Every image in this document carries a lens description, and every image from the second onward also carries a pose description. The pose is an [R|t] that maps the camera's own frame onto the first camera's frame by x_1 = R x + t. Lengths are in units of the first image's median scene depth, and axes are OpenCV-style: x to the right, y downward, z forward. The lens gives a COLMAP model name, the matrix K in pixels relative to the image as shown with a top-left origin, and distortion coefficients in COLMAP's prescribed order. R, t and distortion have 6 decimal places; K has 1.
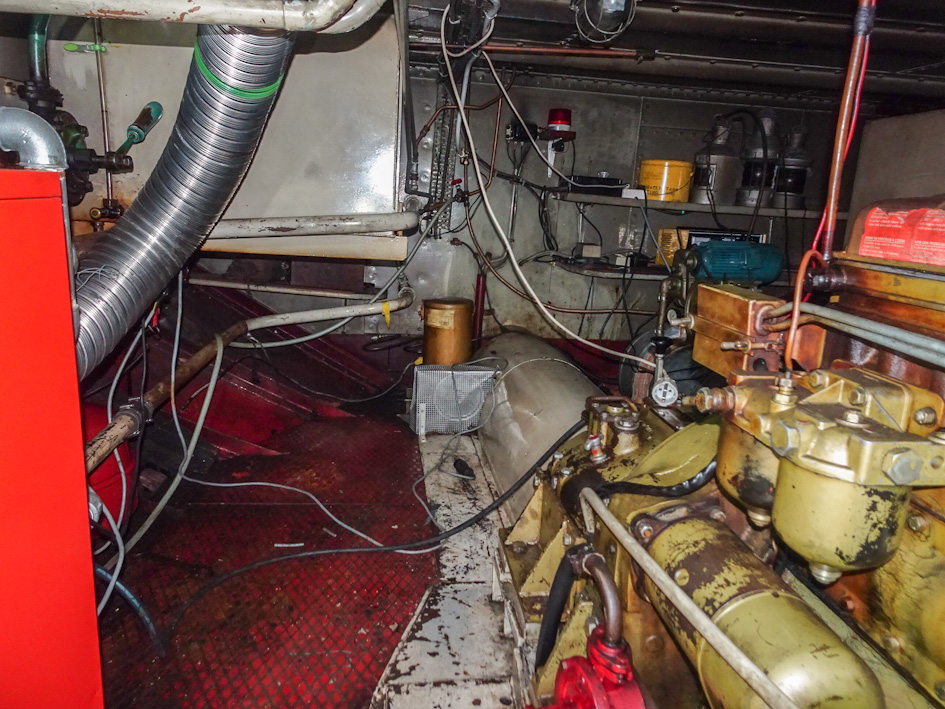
lens RADIAL K [[672.1, 0, 472.5], [0, 672.1, 354.5], [0, 0, 1]] dist [0.005566, -0.000952]
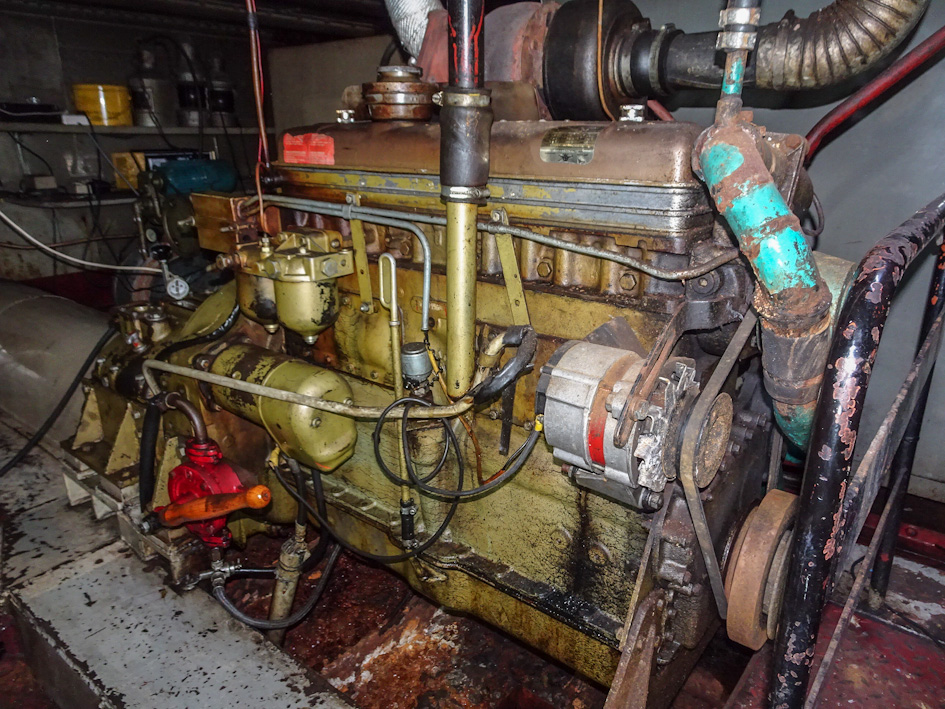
lens RADIAL K [[672.1, 0, 472.5], [0, 672.1, 354.5], [0, 0, 1]] dist [0.005566, -0.000952]
pose [[0.716020, -0.272077, 0.642875, -0.255552], [0.195155, 0.962218, 0.189870, 0.072859], [-0.670246, -0.010491, 0.742065, -0.477939]]
